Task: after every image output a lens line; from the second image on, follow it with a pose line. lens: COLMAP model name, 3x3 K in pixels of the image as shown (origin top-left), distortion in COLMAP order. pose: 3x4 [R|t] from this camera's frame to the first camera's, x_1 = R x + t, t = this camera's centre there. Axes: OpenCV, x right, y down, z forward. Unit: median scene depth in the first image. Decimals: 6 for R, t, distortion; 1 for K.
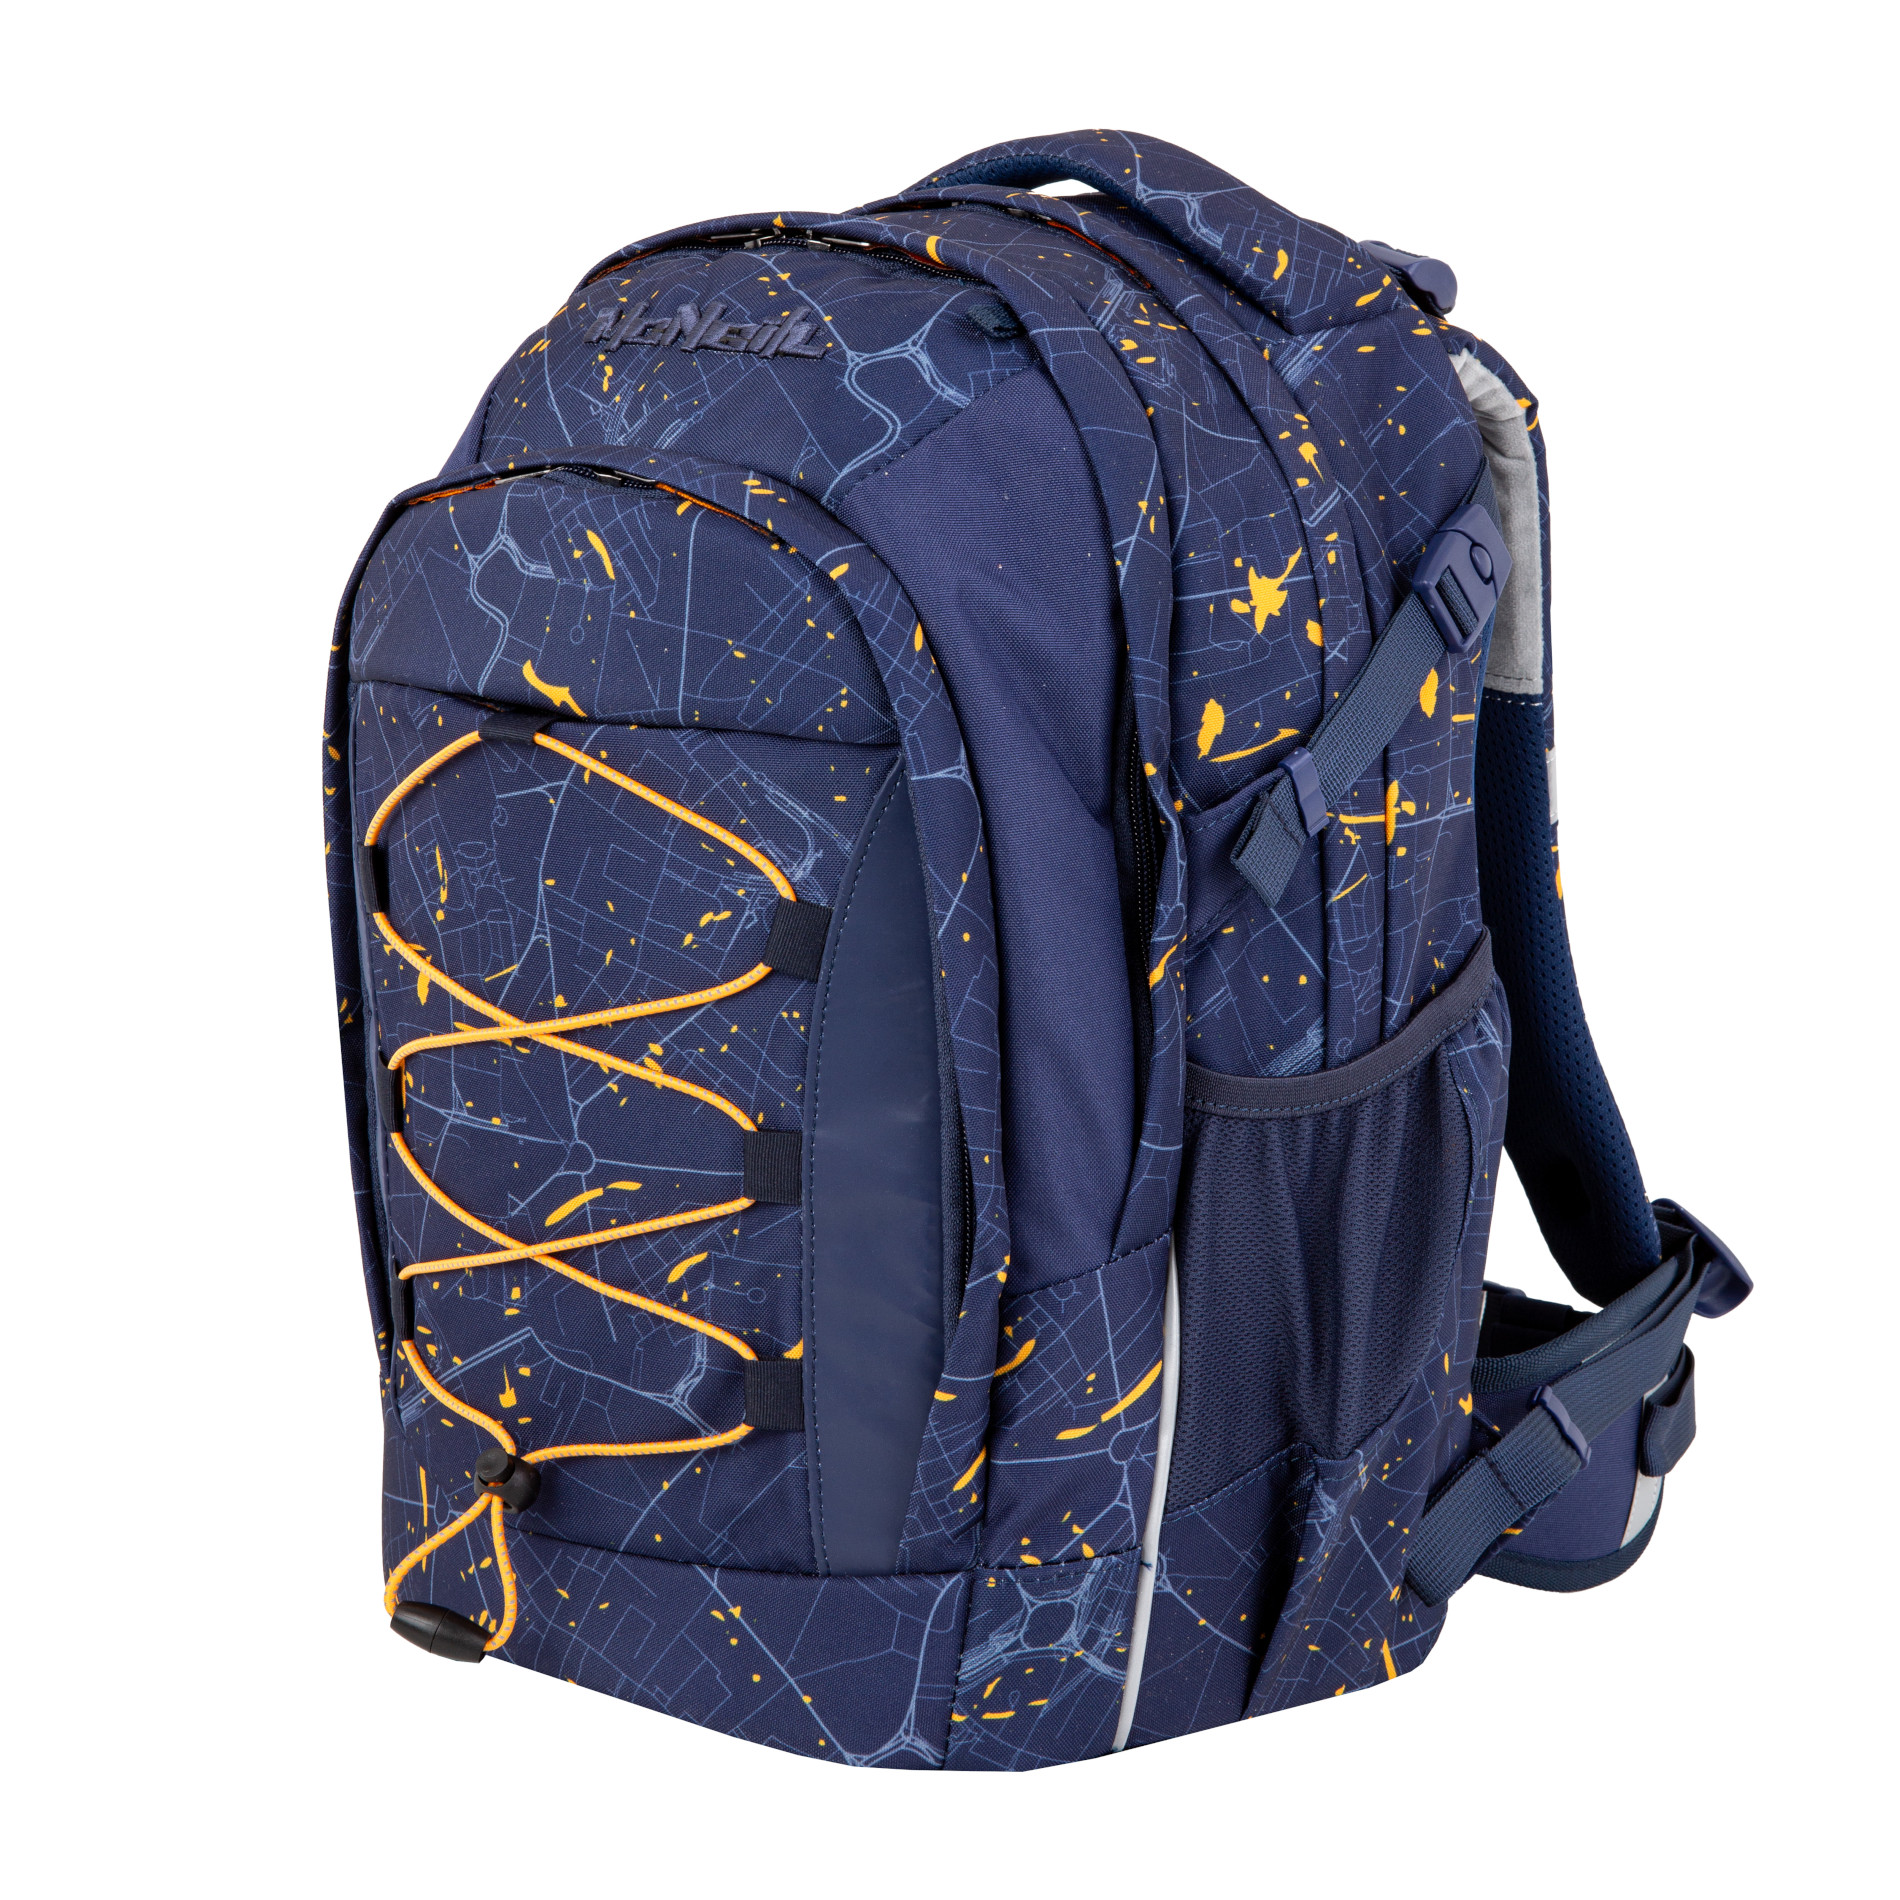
lens RADIAL K [[4077.3, 0, 950.0], [0, 4077.3, 950.0], [0, 0, 1]] dist [-0.032593, -0.376308]
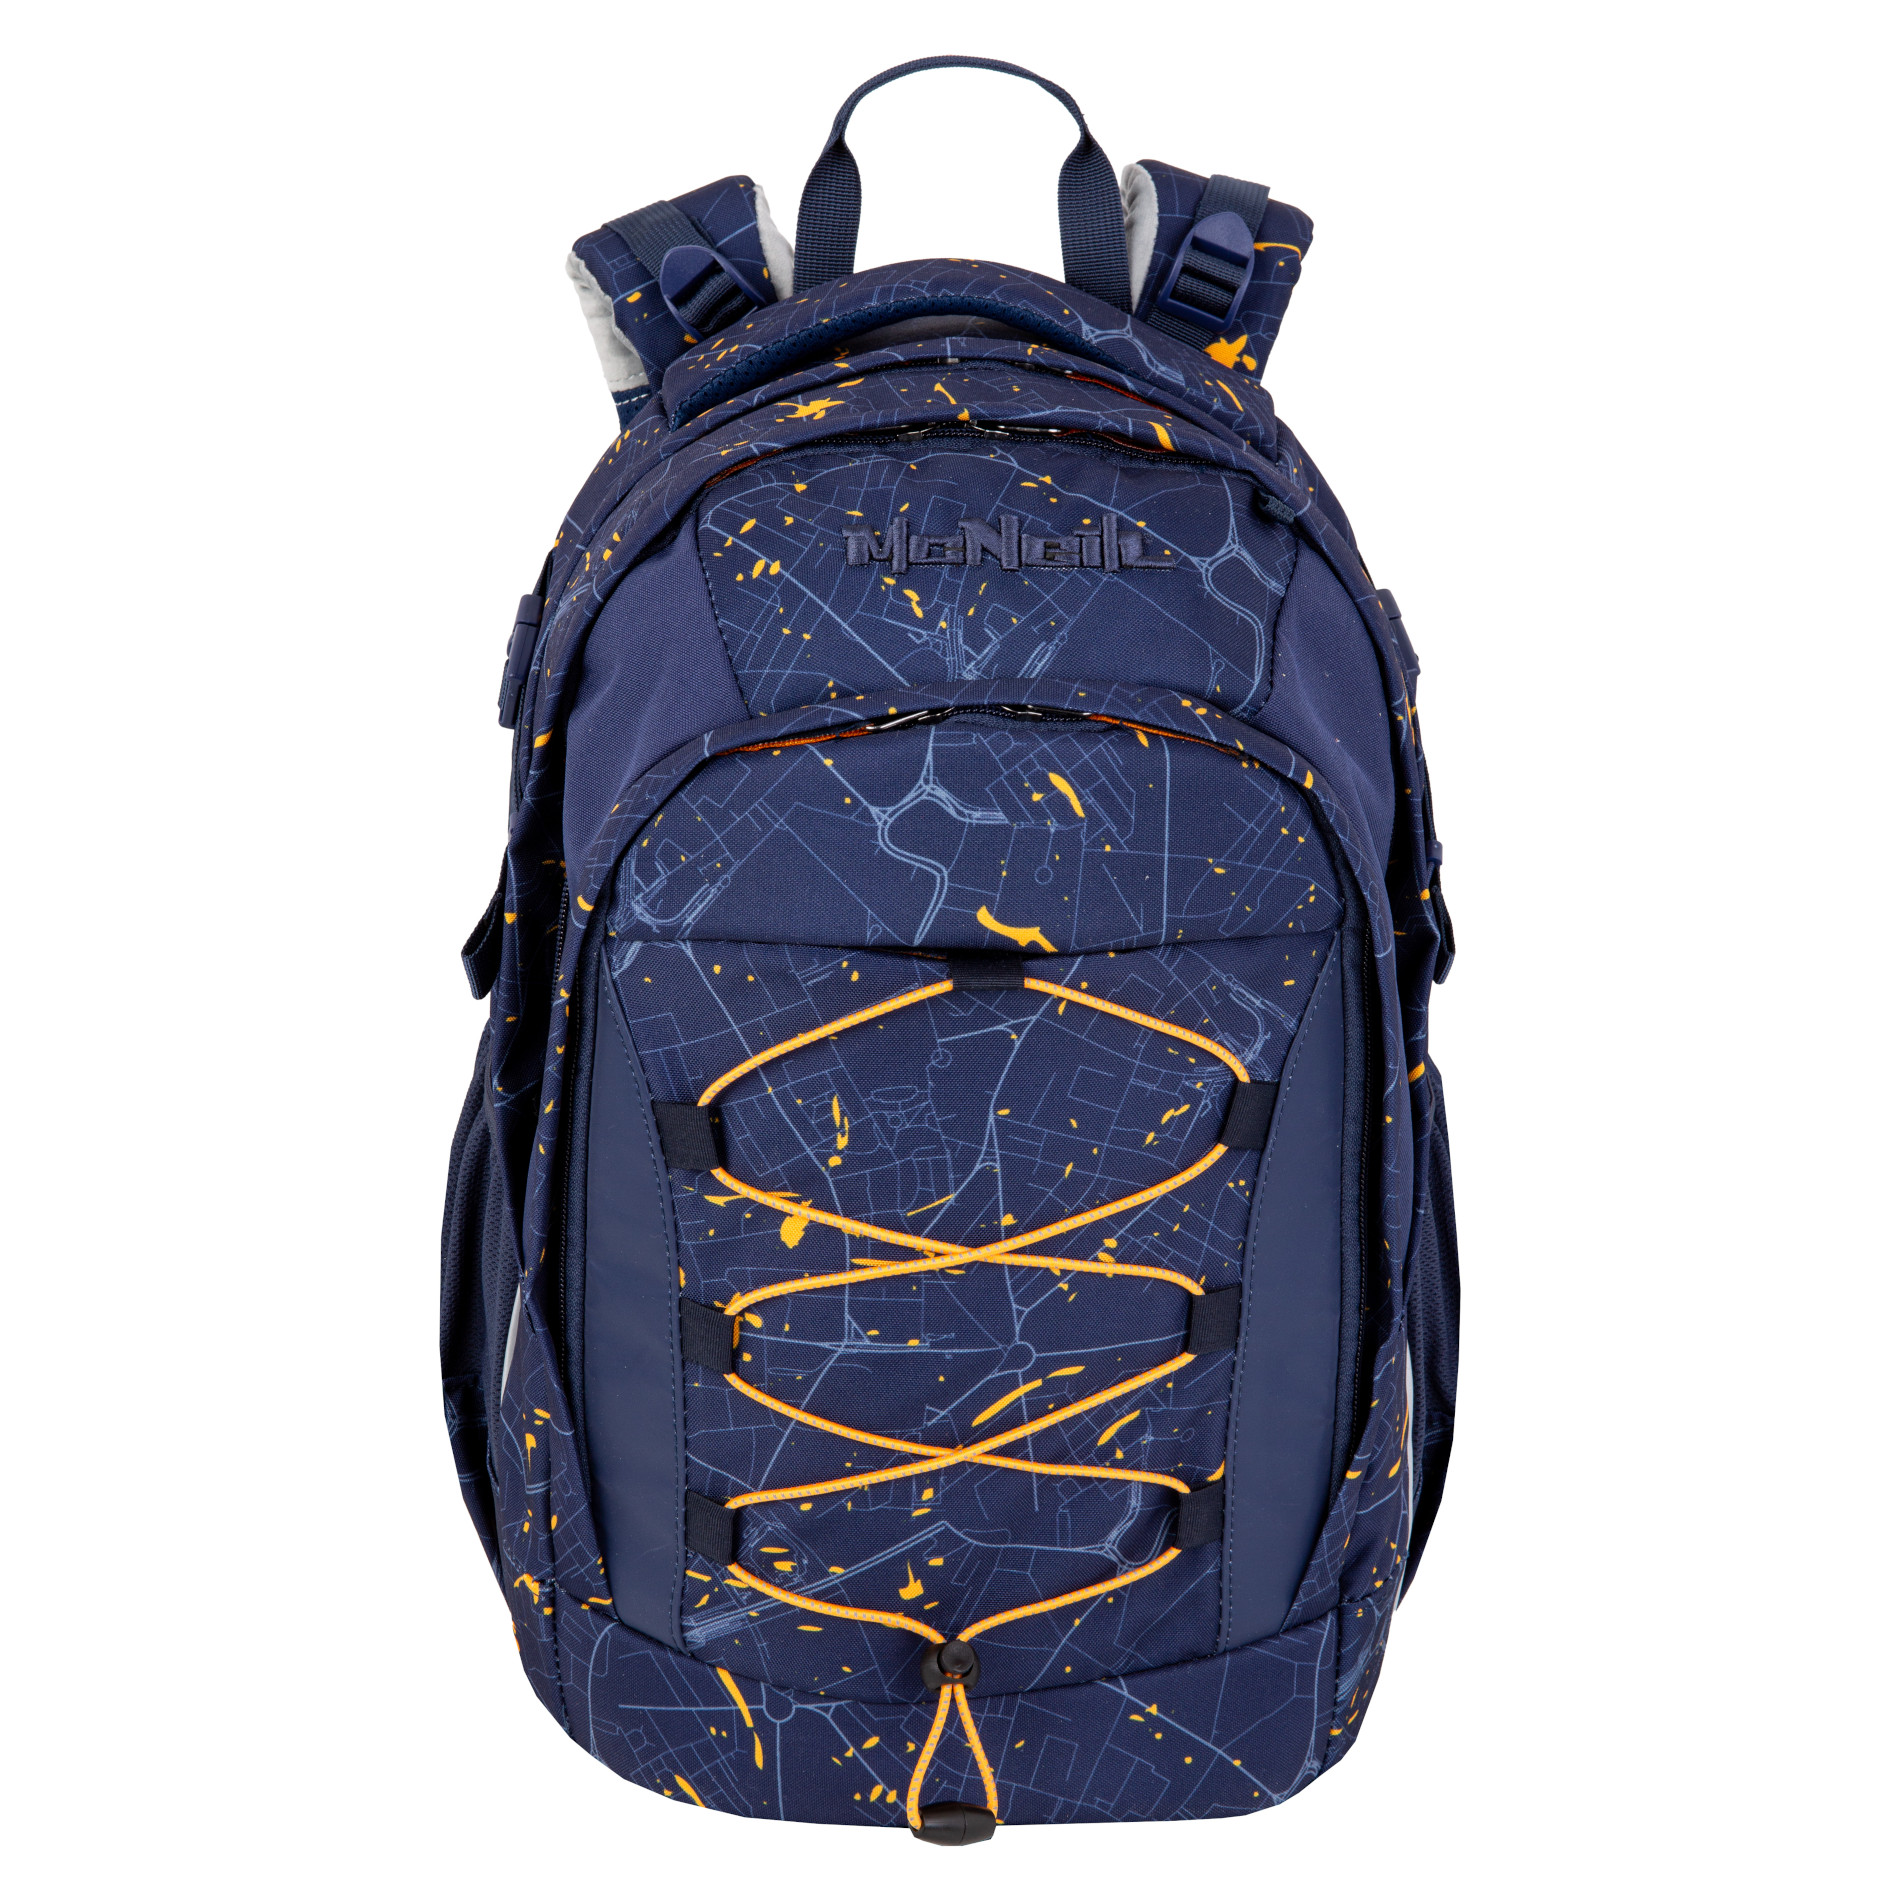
lens RADIAL K [[3595.7, 0, 901.8], [0, 3595.7, 1219.1], [0, 0, 1]] dist [-0.003040, -1.619446]
pose [[0.751460, -0.252228, 0.609663, -0.677657], [0.131928, 0.962823, 0.235725, -0.207941], [-0.646454, -0.096706, 0.756799, 0.328874]]
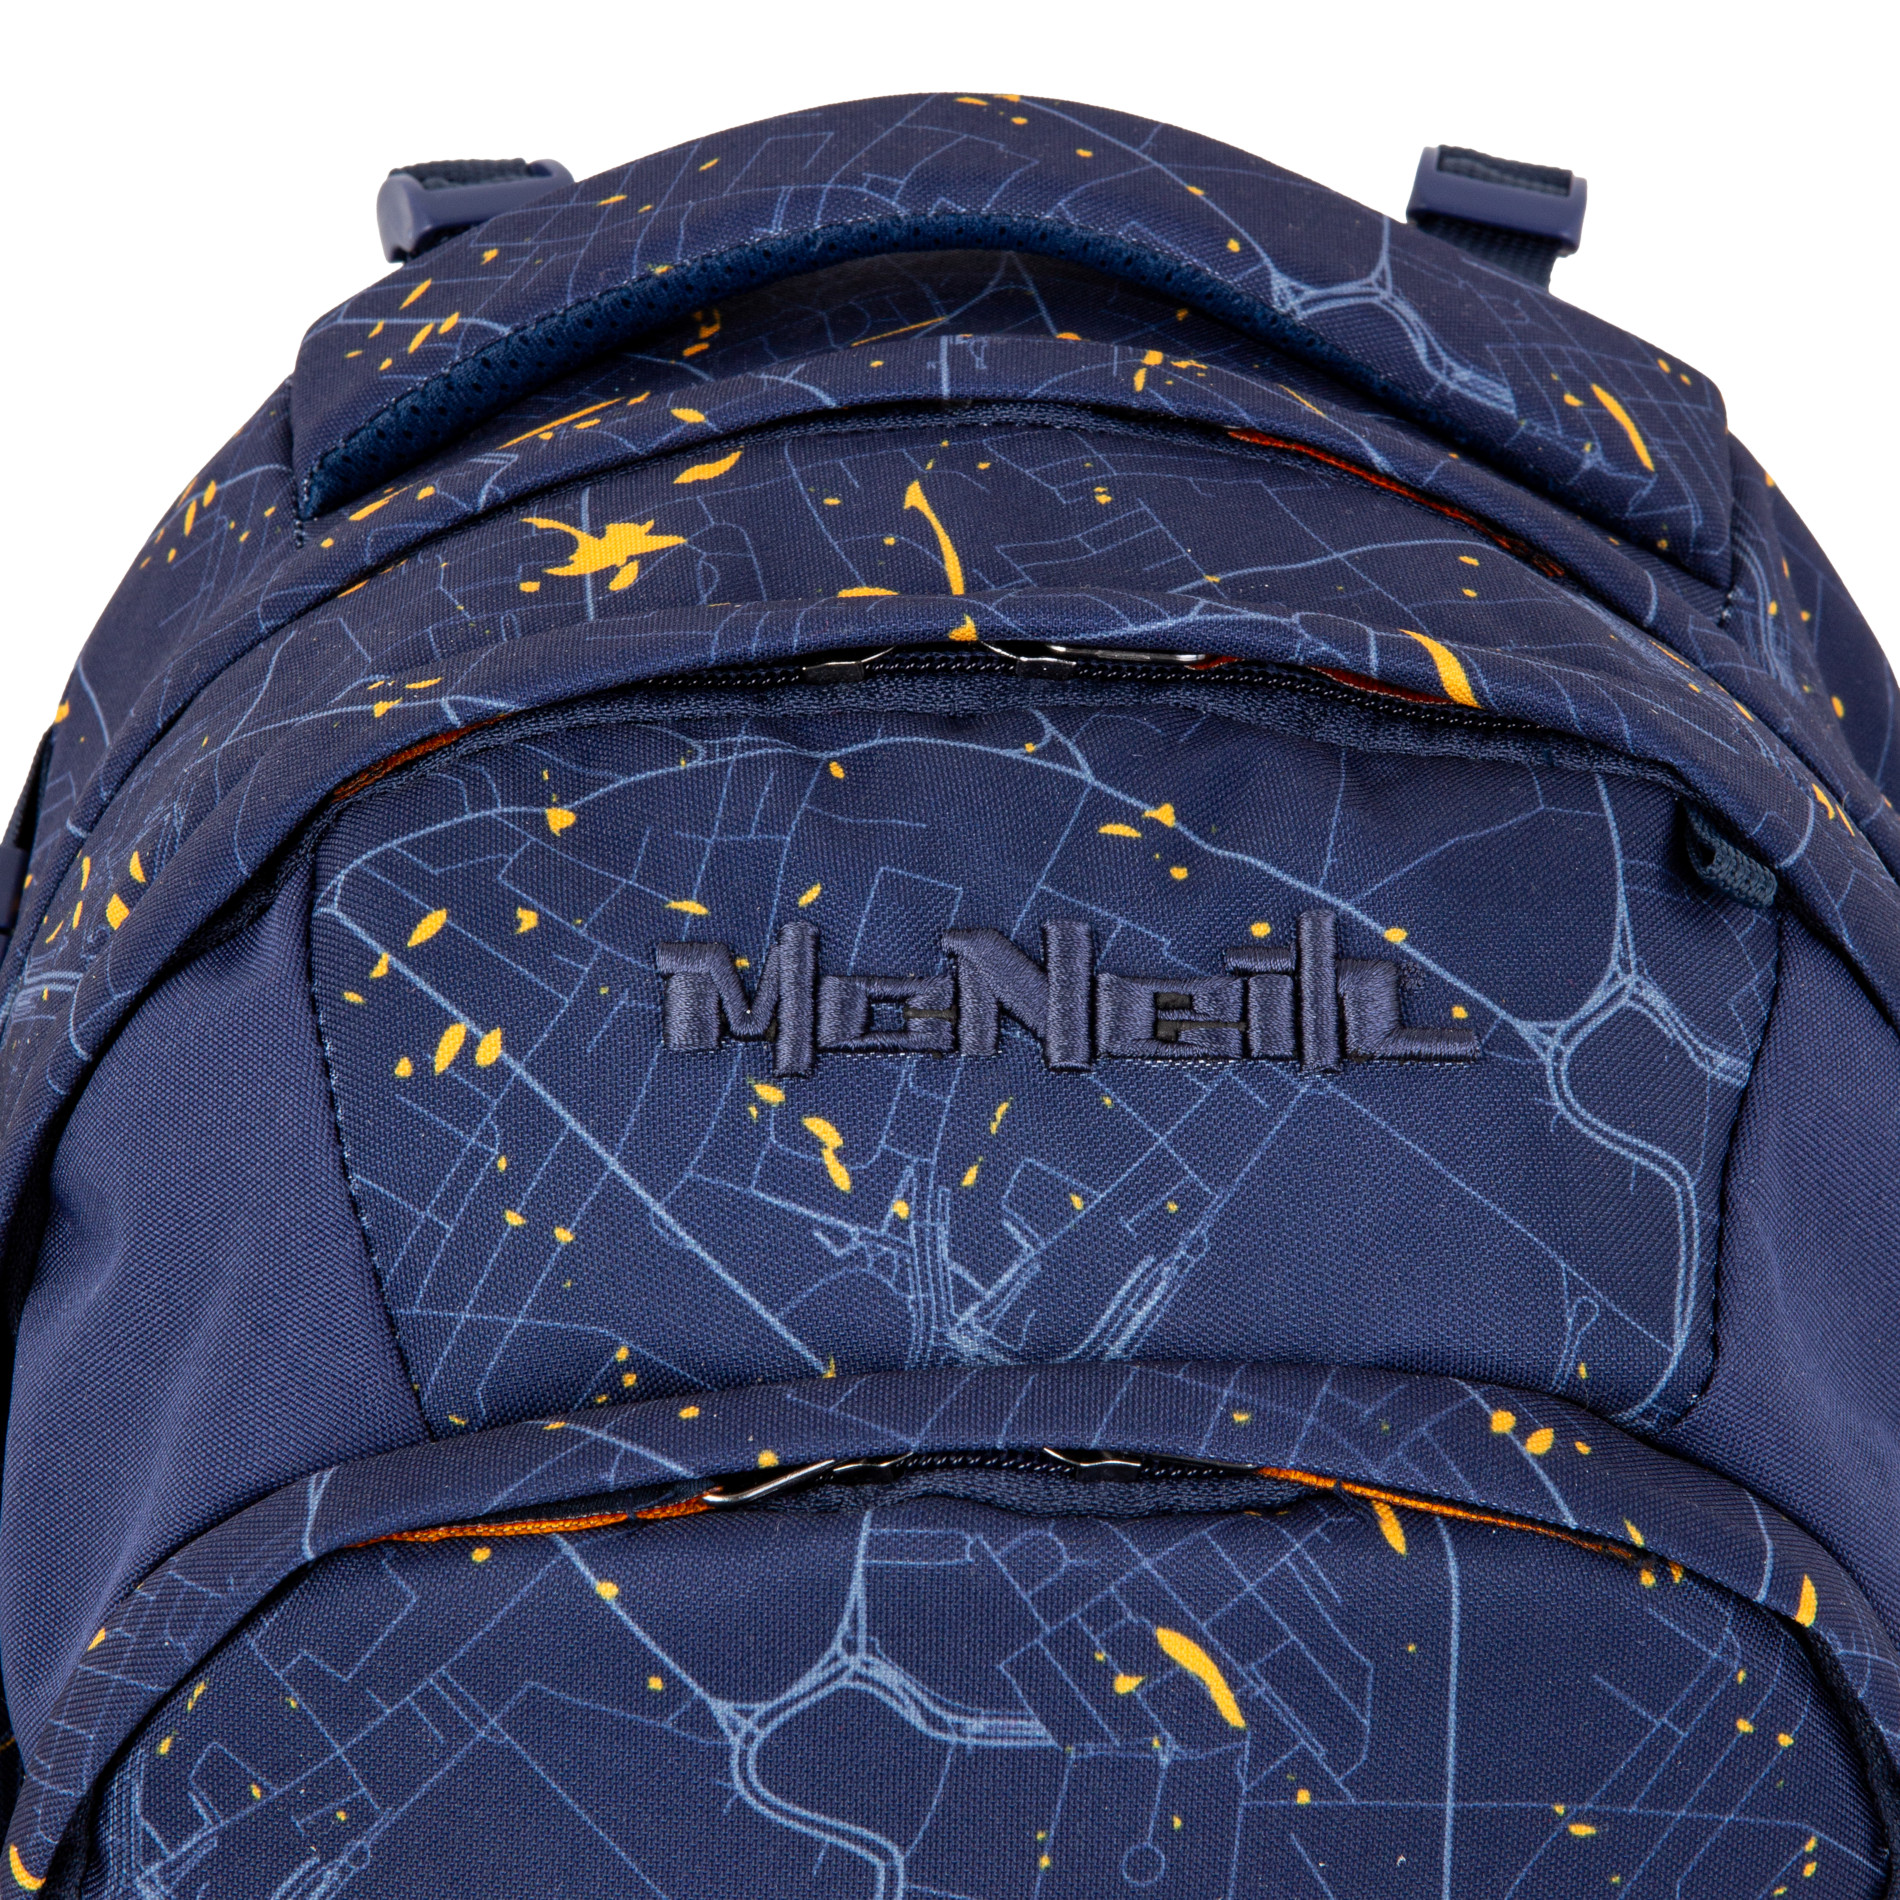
lens RADIAL K [[6351.4, 0, 950.0], [0, 6351.4, 950.0], [0, 0, 1]] dist [-0.085679, -0.885830]
pose [[0.762478, -0.251363, 0.596191, -0.455803], [0.132958, 0.962656, 0.235828, -0.313838], [-0.633205, -0.100545, 0.767425, 0.524664]]
